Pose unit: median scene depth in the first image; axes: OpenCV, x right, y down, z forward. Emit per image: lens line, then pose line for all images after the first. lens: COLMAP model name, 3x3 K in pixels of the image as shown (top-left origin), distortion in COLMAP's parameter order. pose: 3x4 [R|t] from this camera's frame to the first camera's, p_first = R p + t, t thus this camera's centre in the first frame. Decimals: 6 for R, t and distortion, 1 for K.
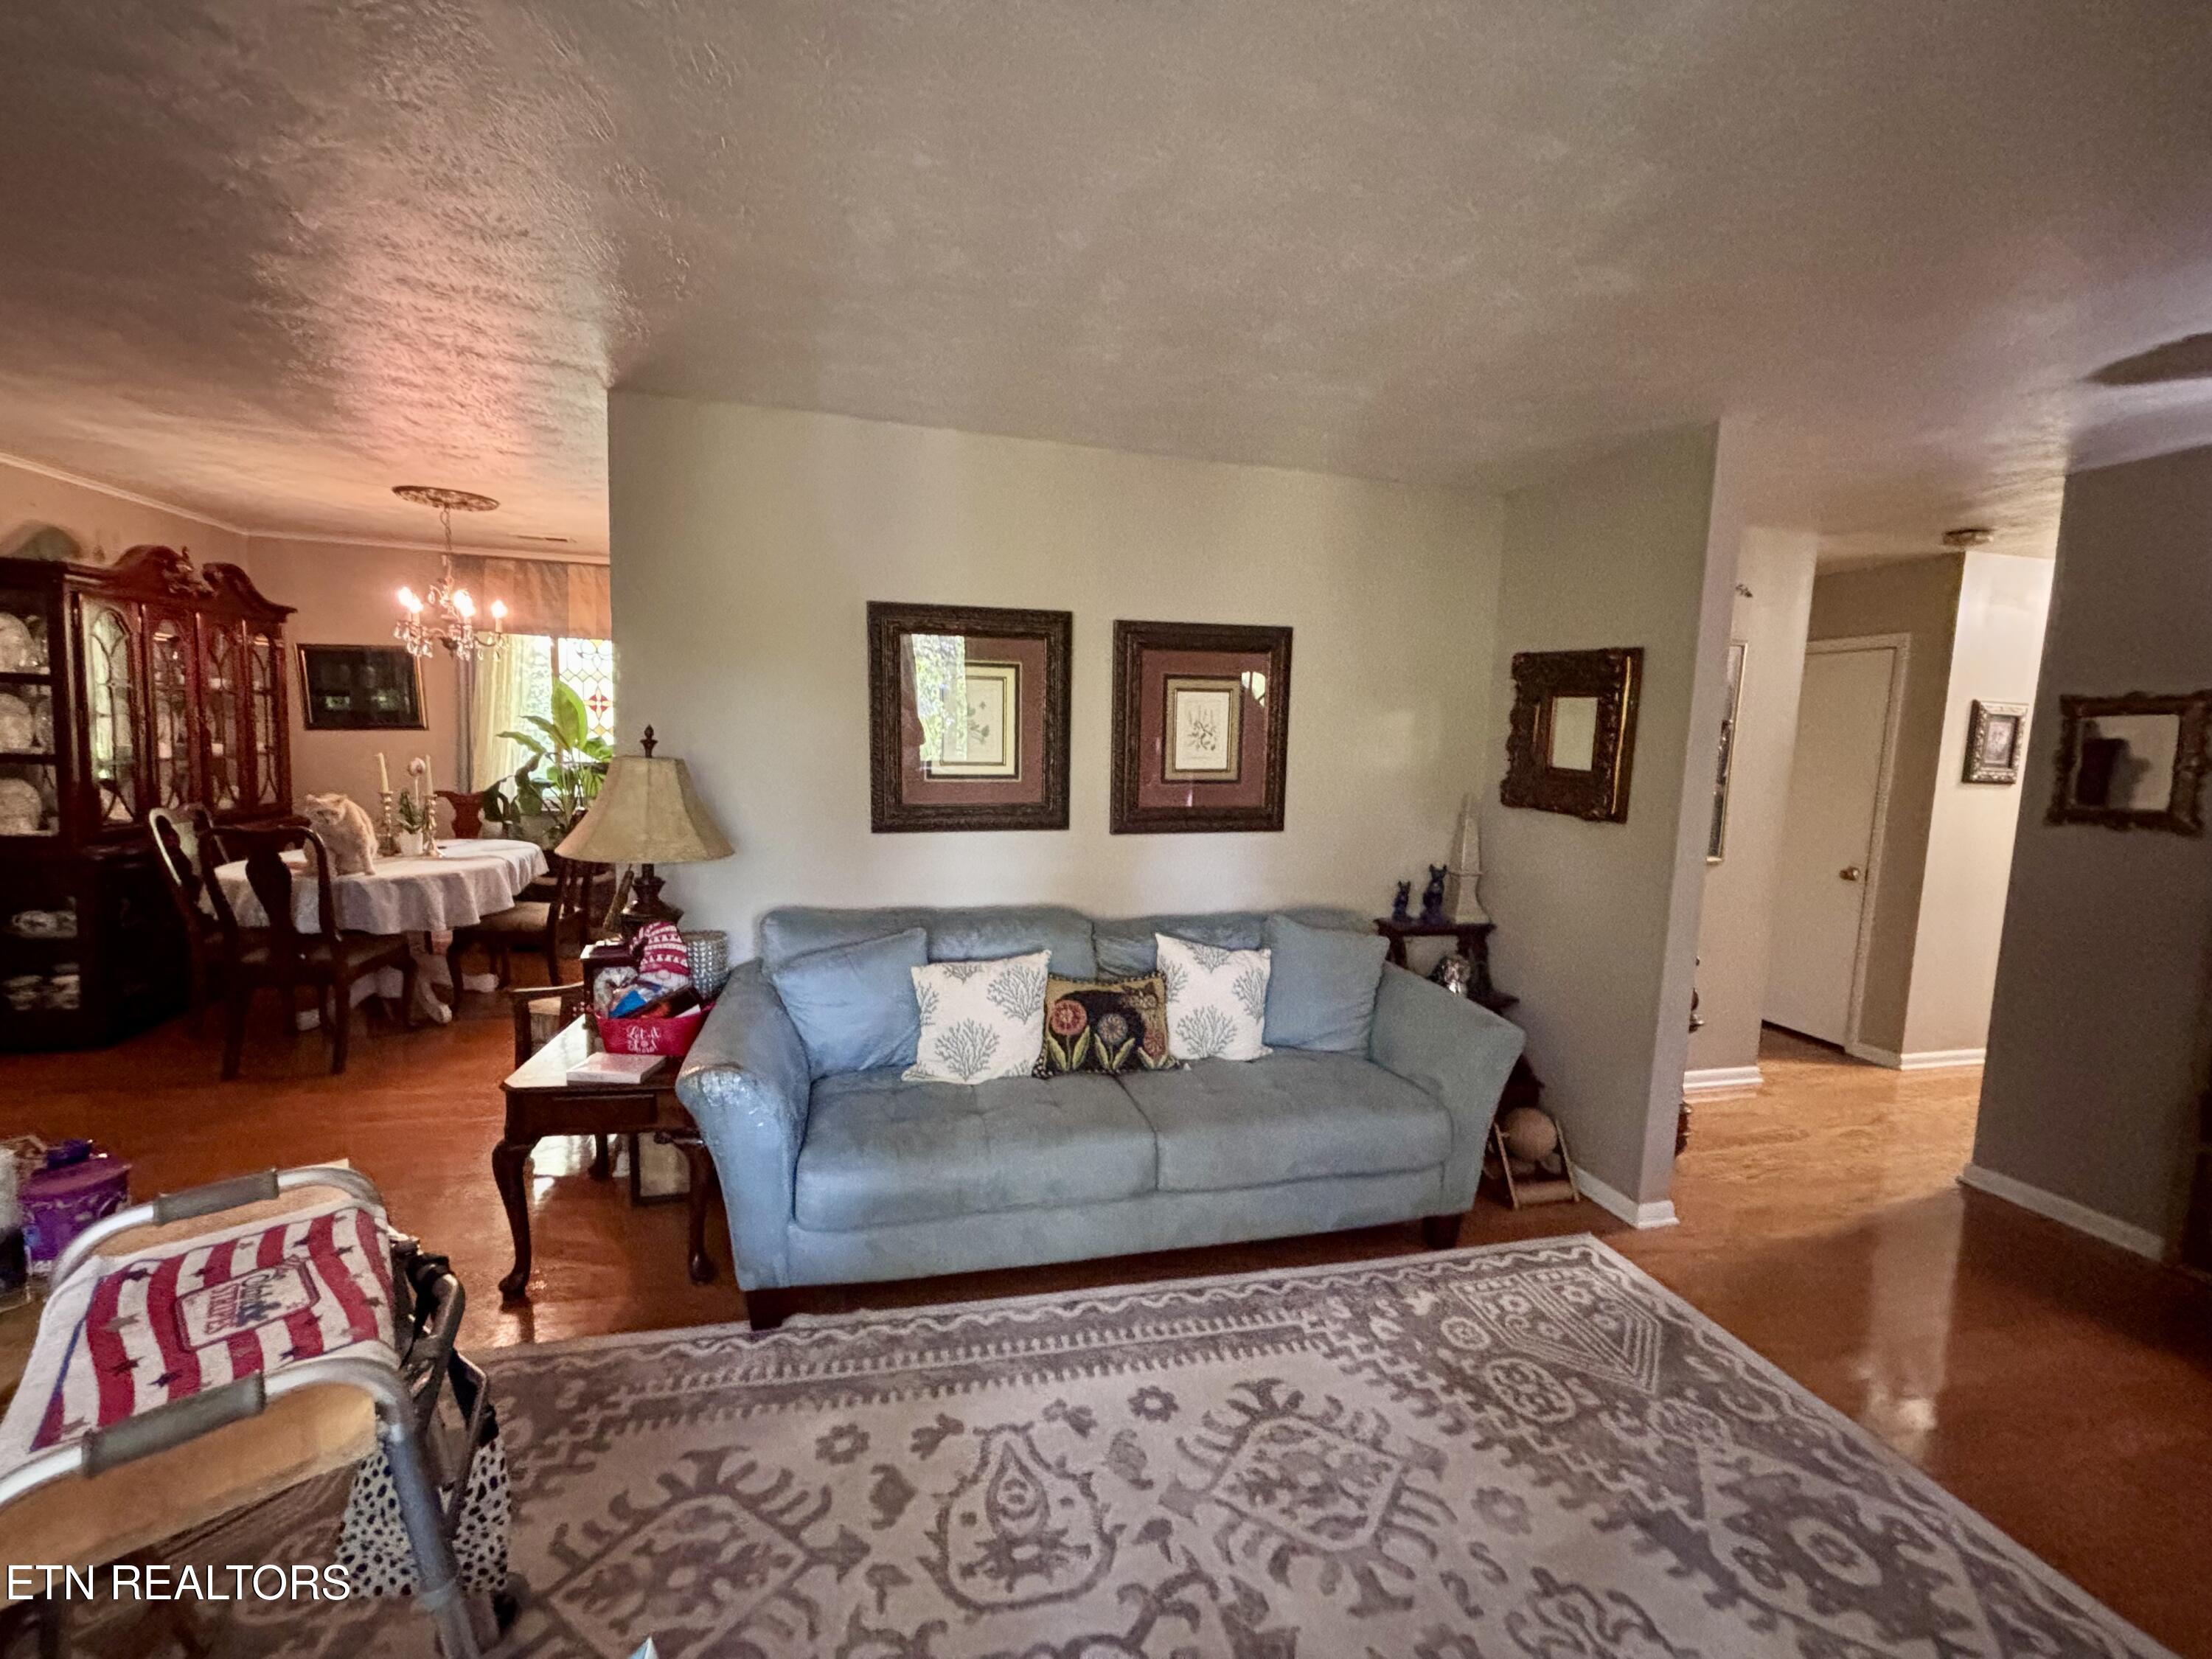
lens RADIAL K [[908.0, 0, 1103.4], [0, 908.0, 824.2], [0, 0, 1]] dist [0.001693, 0.003716]
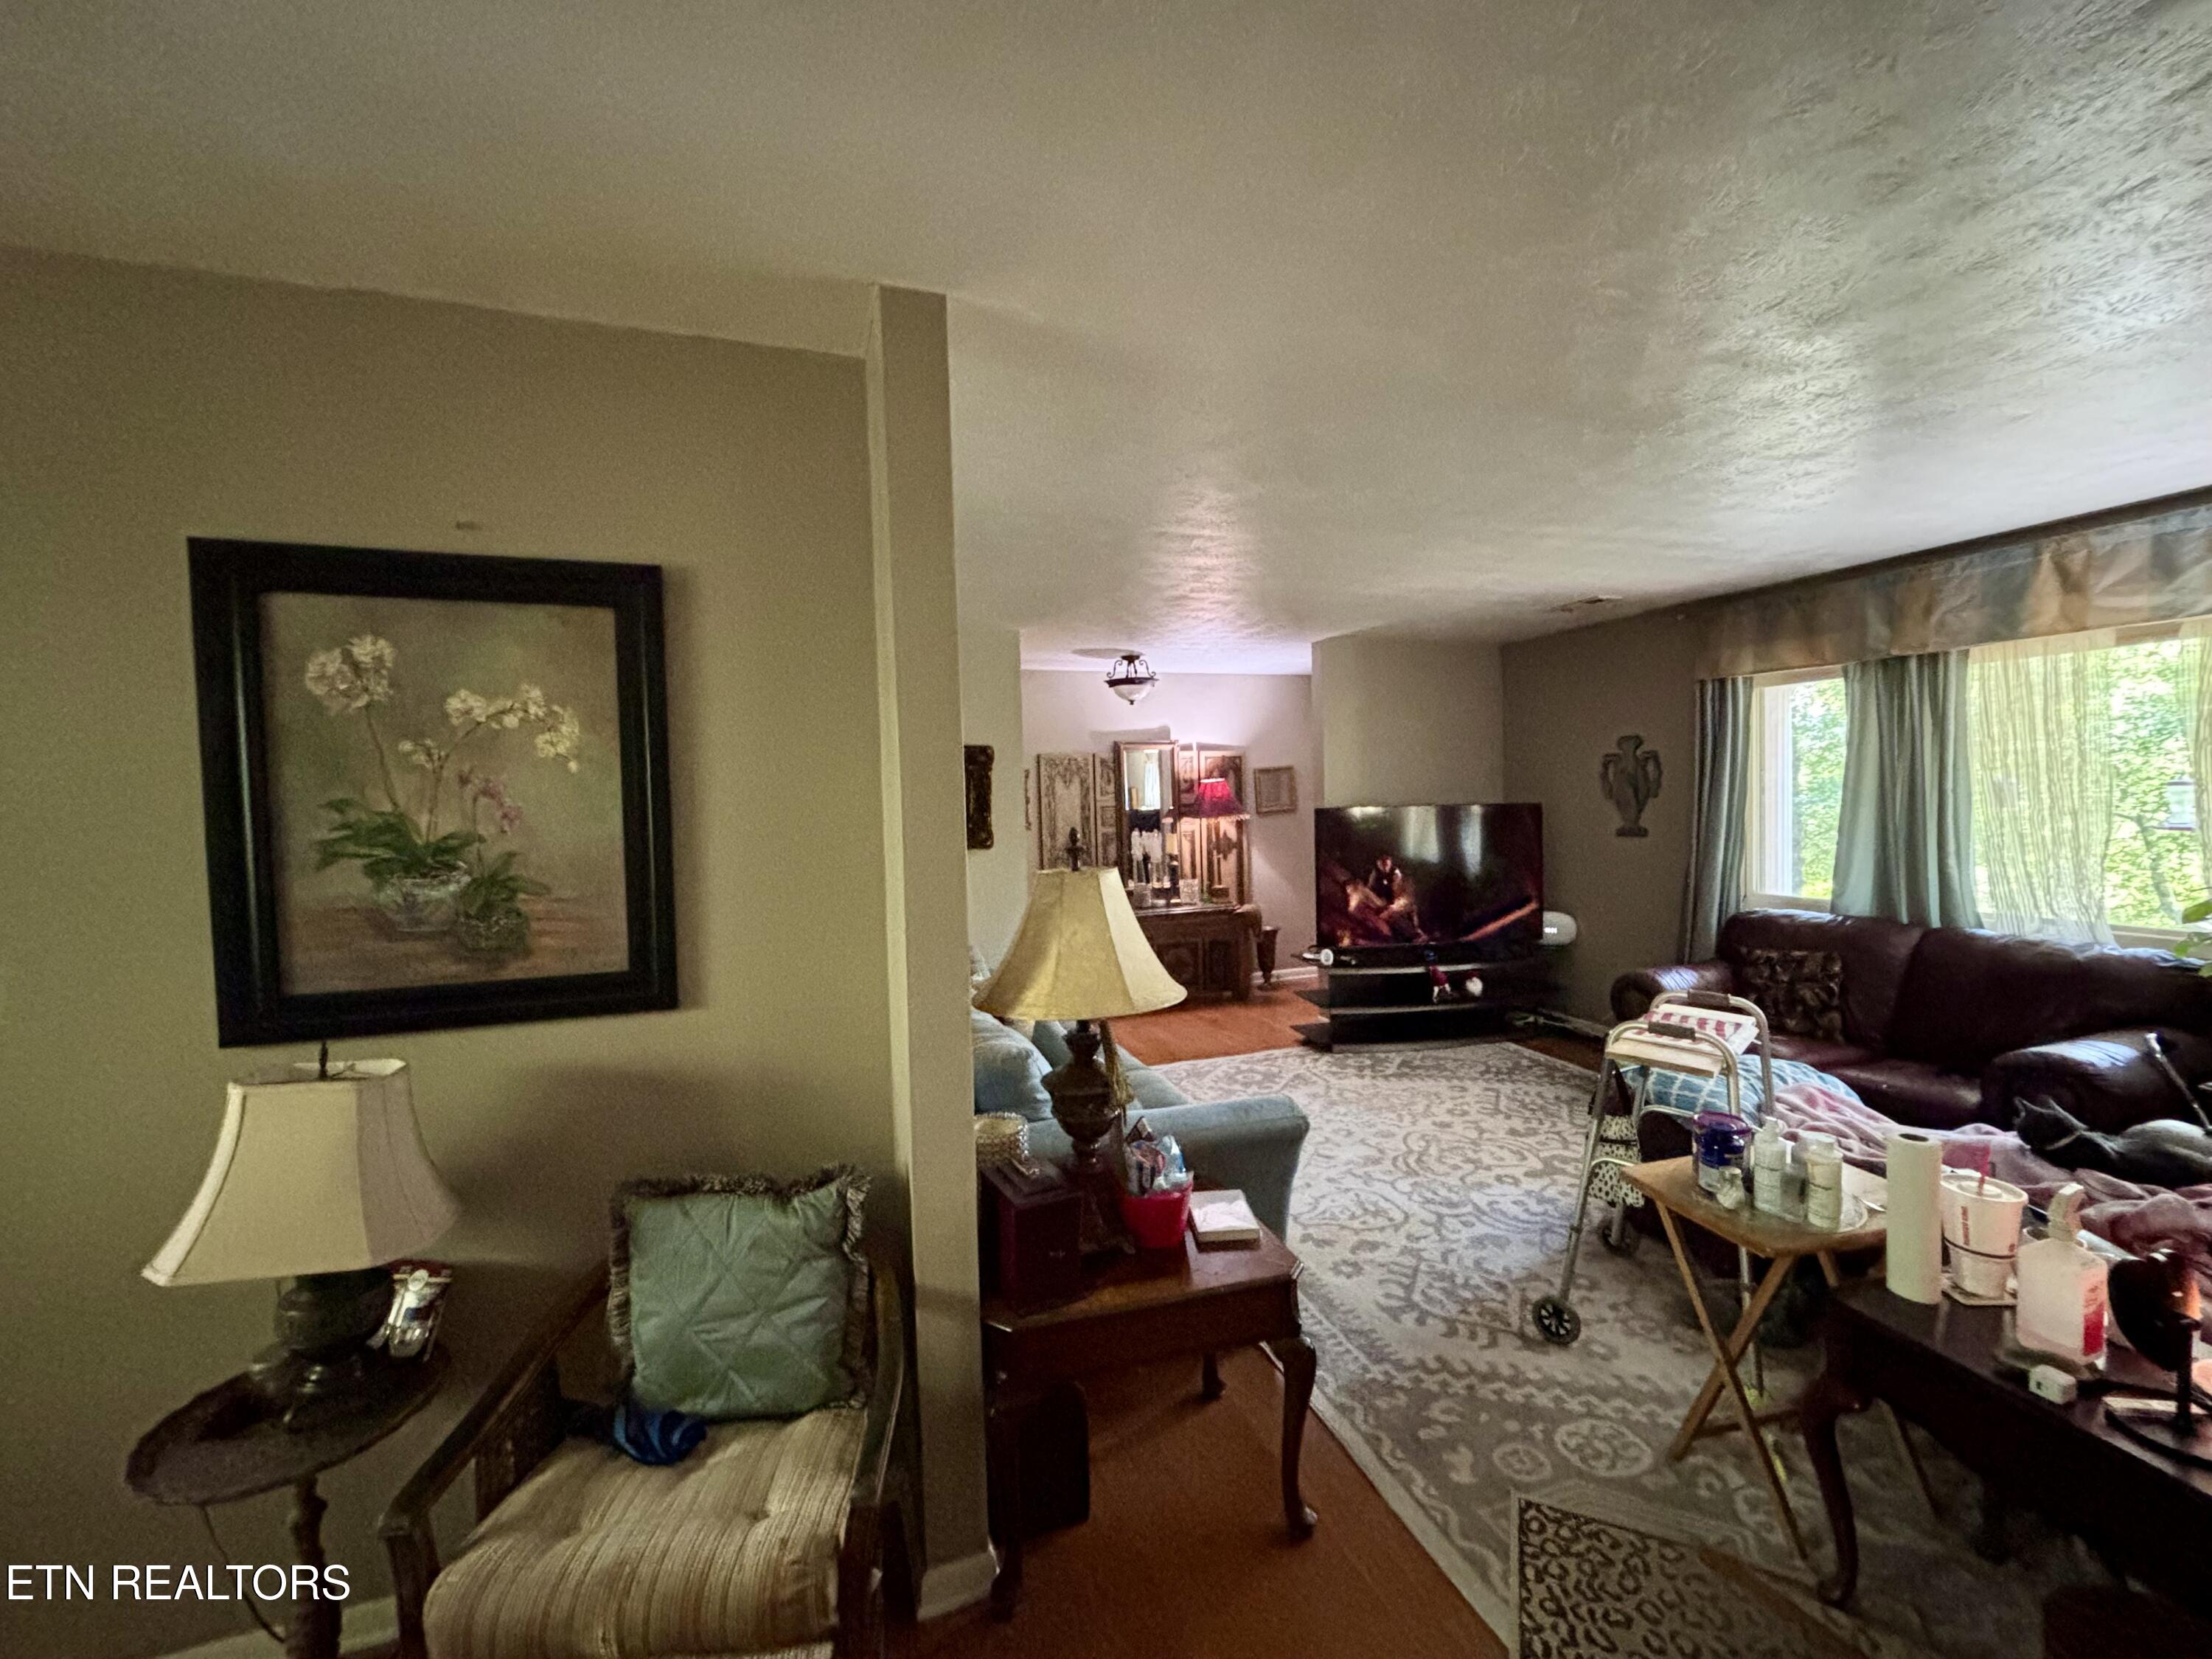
lens RADIAL K [[908.0, 0, 1103.4], [0, 908.0, 824.2], [0, 0, 1]] dist [0.001693, 0.003716]
pose [[-0.093574, -0.073247, 0.992914, -1.844771], [0.102356, 0.991298, 0.082774, -0.257969], [-0.990337, 0.109376, -0.085263, 1.553006]]
